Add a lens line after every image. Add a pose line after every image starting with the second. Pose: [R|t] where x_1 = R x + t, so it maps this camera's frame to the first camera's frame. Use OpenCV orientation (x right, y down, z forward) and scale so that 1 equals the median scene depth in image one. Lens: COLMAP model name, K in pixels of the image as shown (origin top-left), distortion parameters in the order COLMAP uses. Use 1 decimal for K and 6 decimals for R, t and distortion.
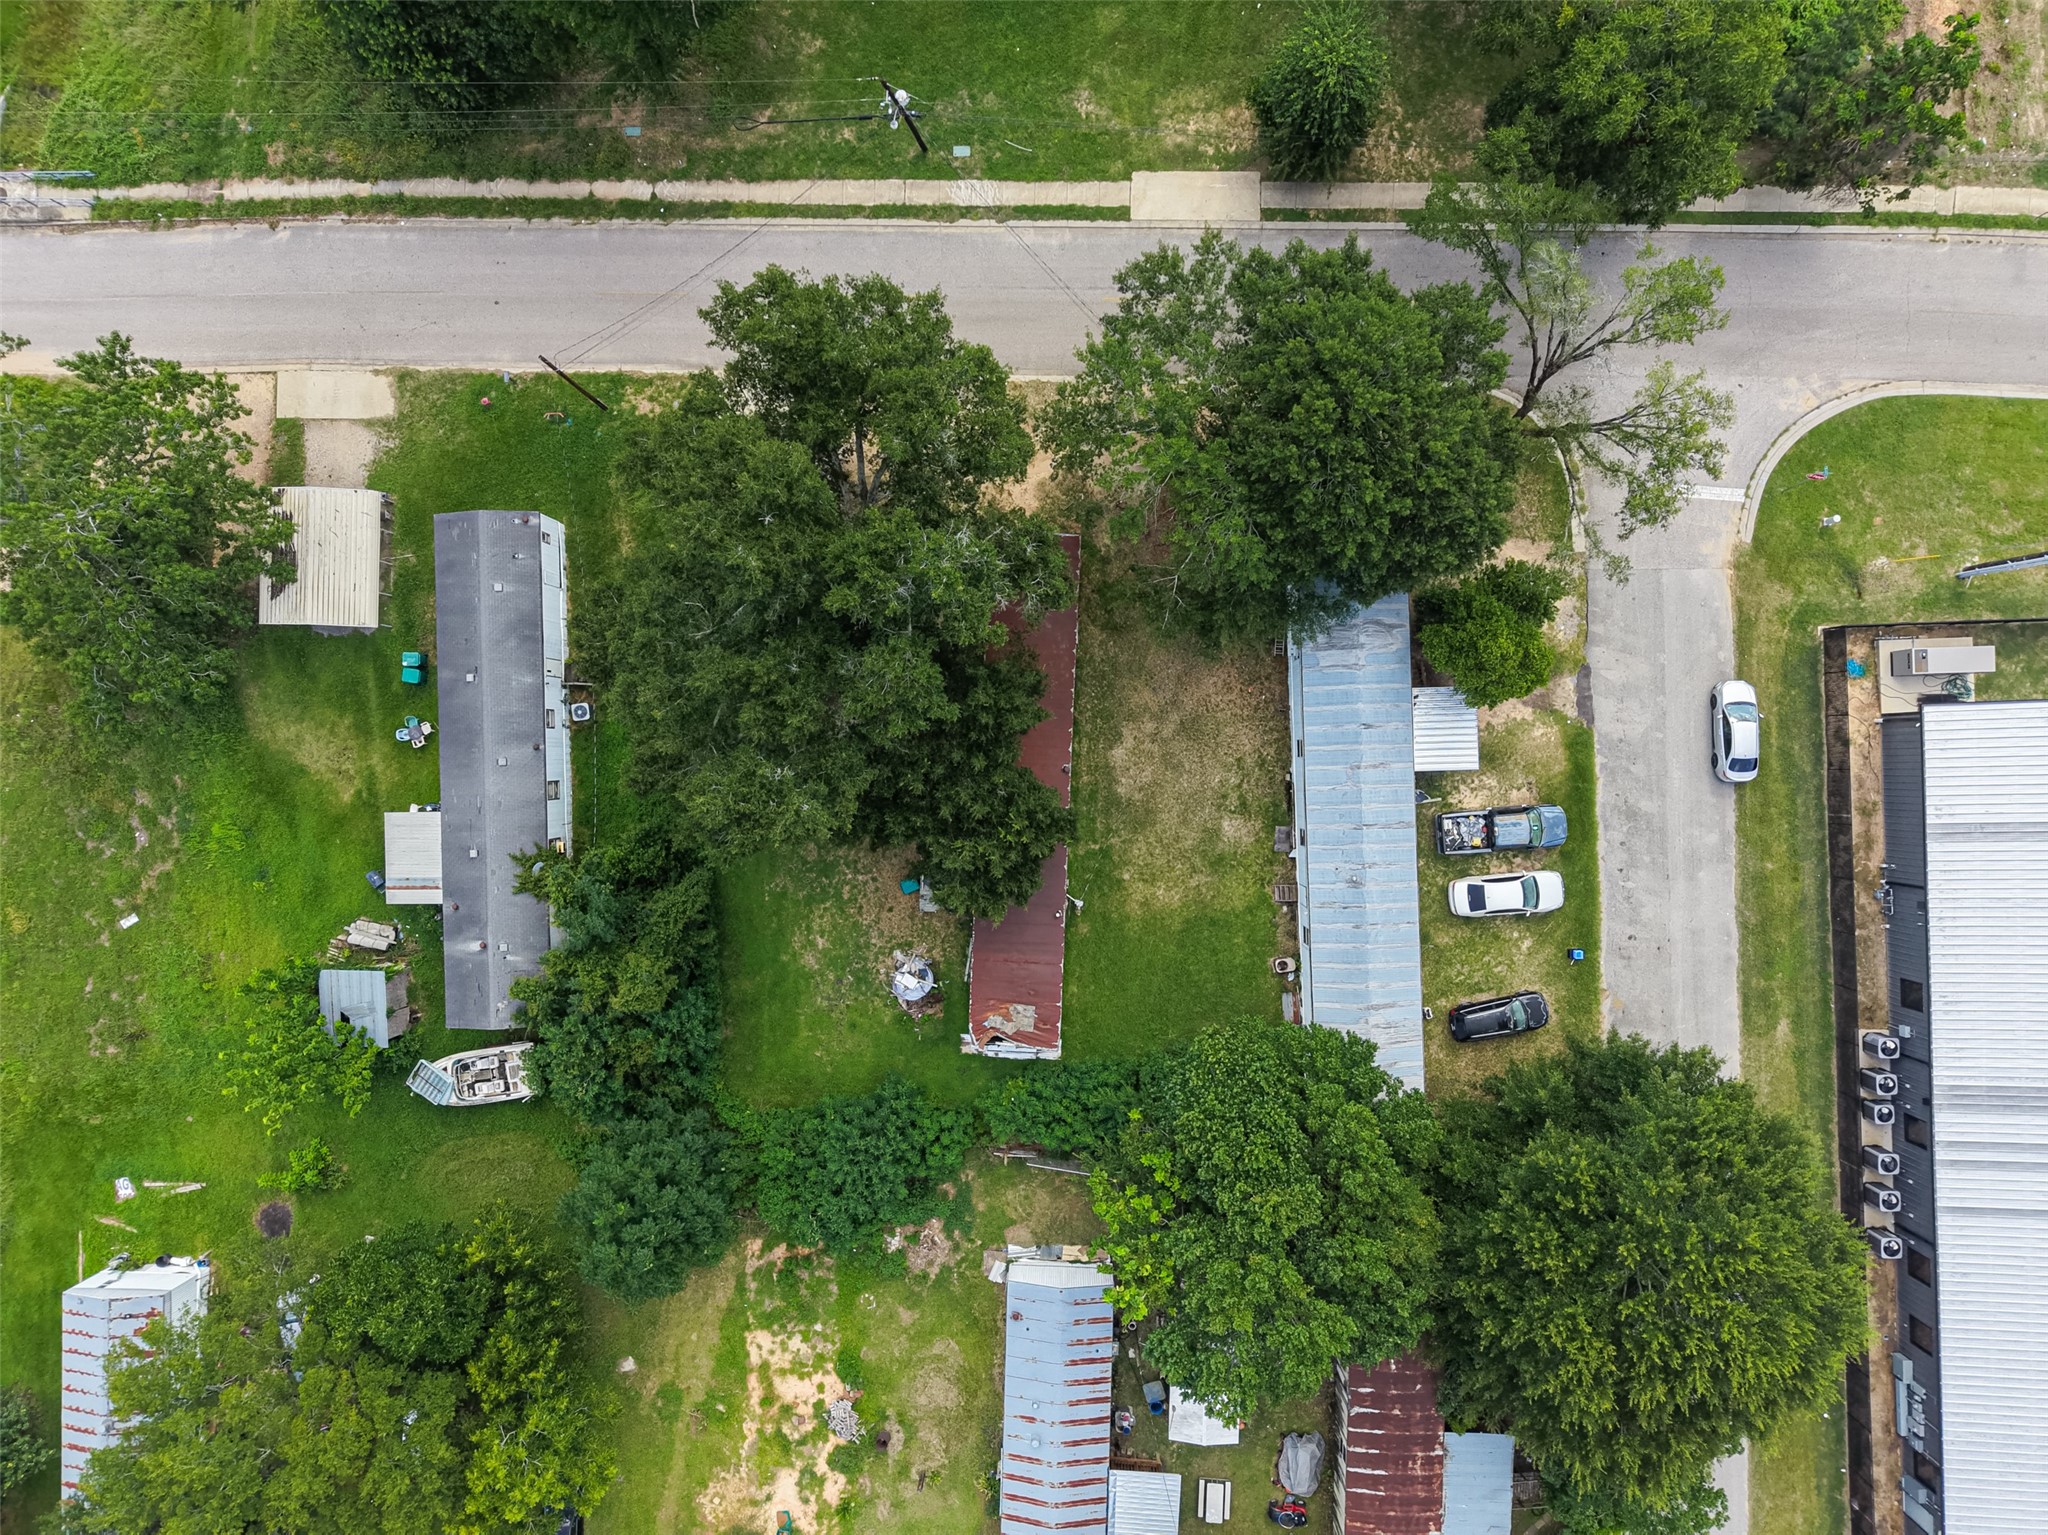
lens RADIAL K [[1369.3, 0, 1024.0], [0, 1369.3, 767.5], [0, 0, 1]] dist [0.014669, -0.011670]
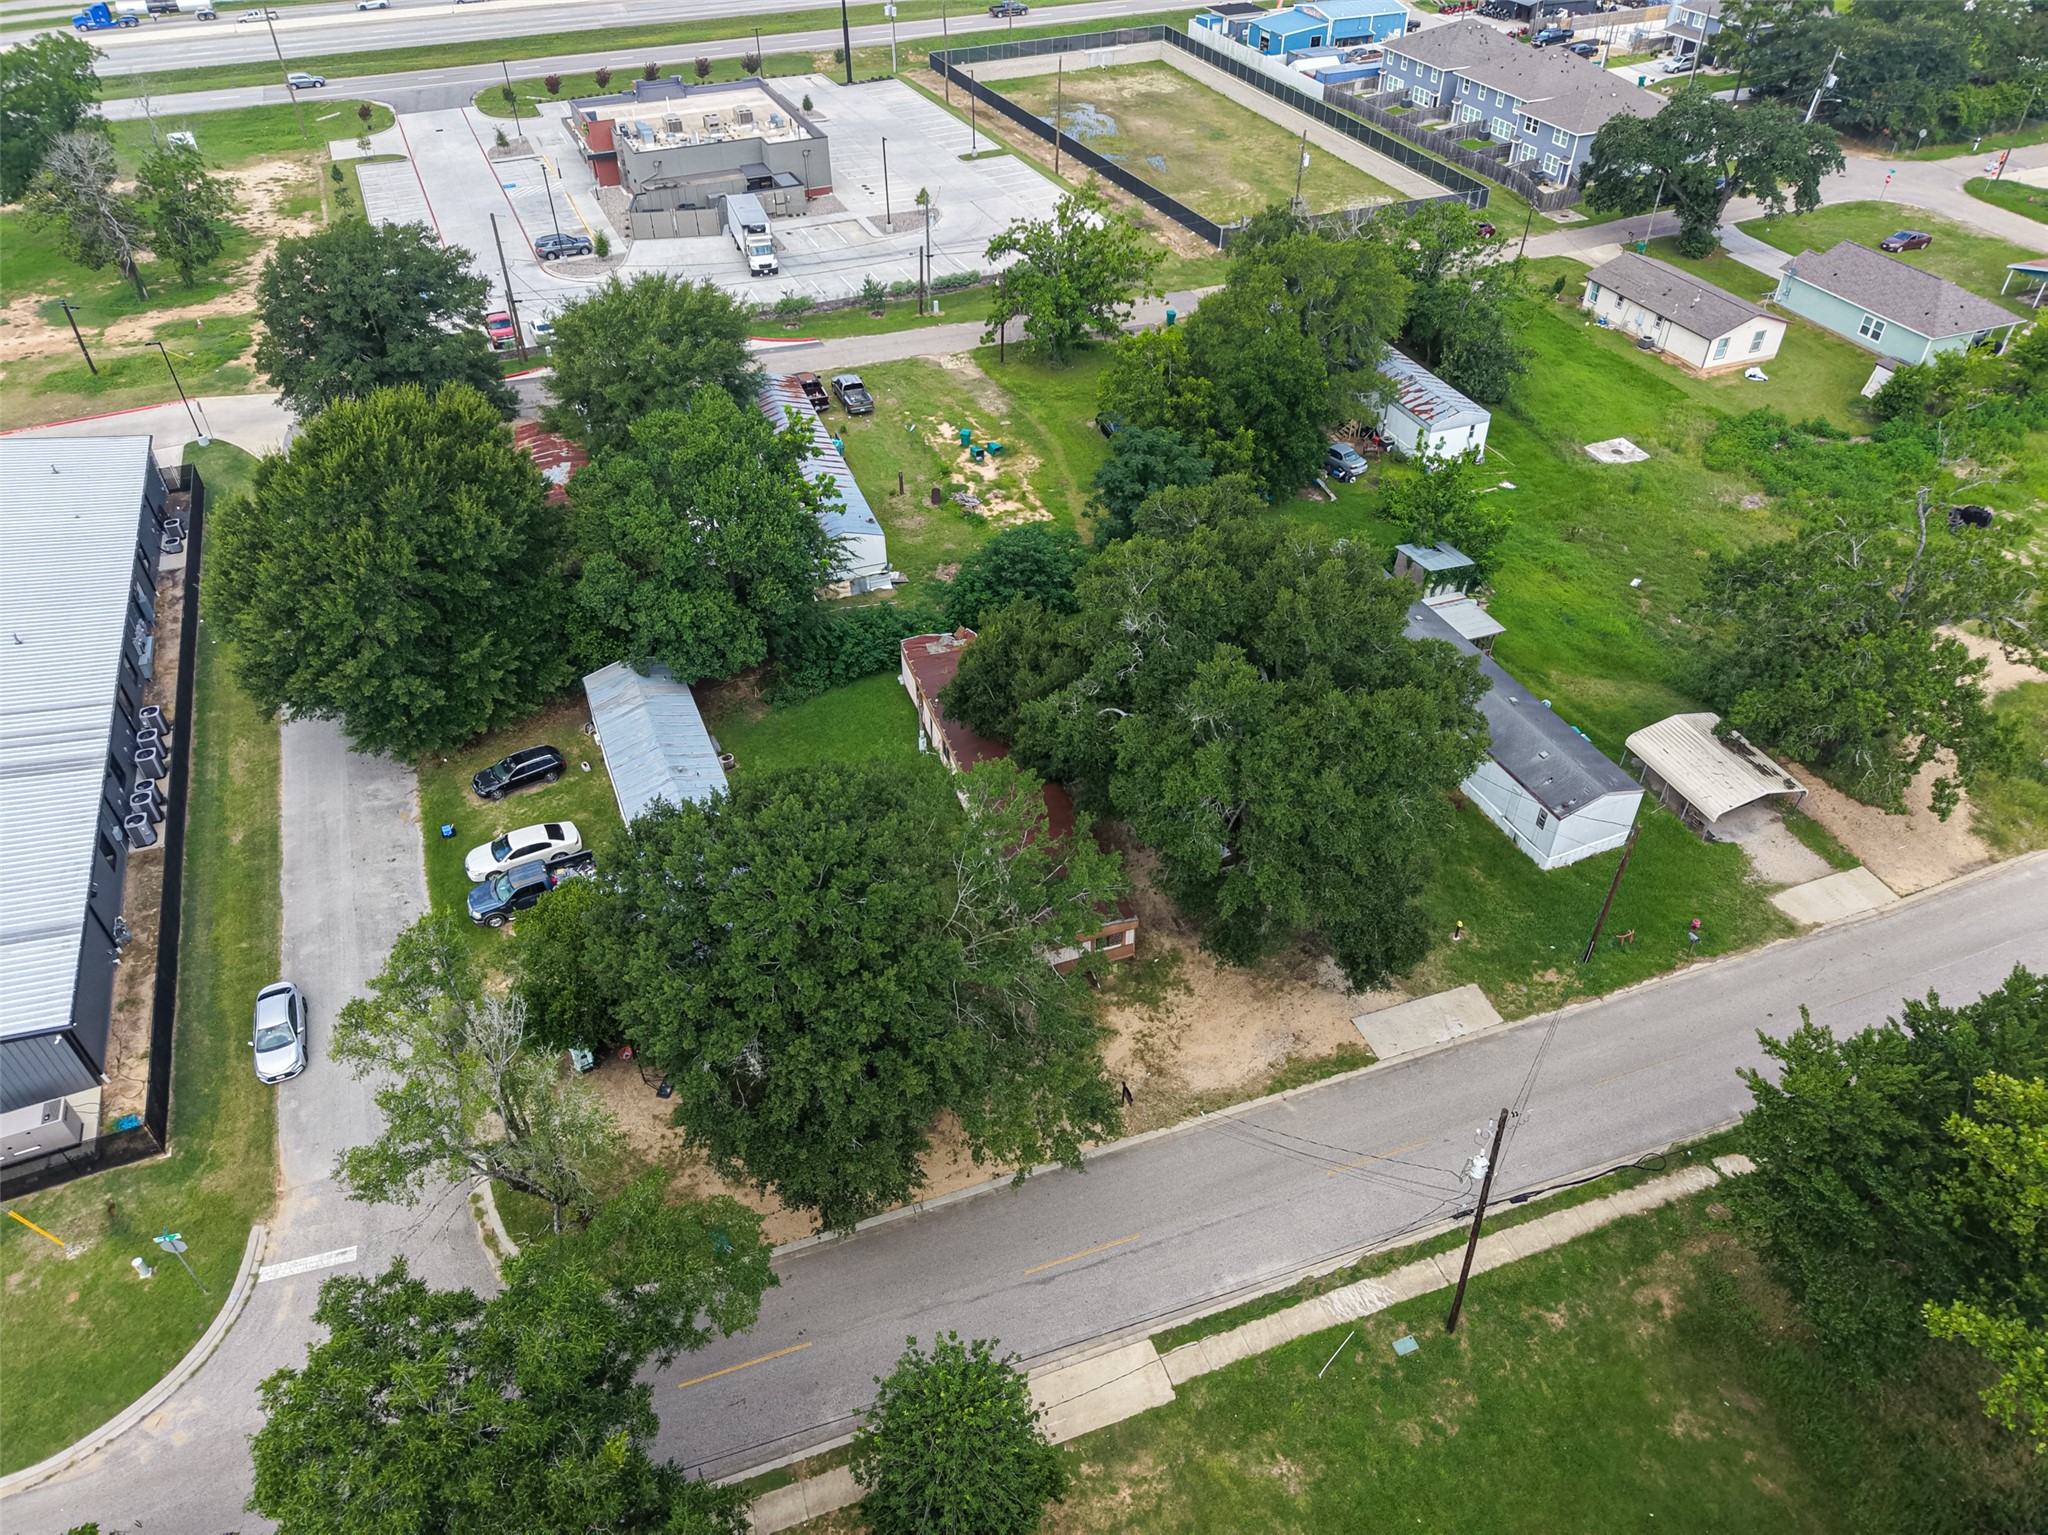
lens RADIAL K [[1369.3, 0, 1024.0], [0, 1369.3, 767.5], [0, 0, 1]] dist [0.014669, -0.011670]
pose [[-0.930147, 0.266748, -0.252334, 0.239310], [-0.365173, -0.600120, 0.711691, -0.703030], [0.038412, 0.754123, 0.655609, 0.294443]]
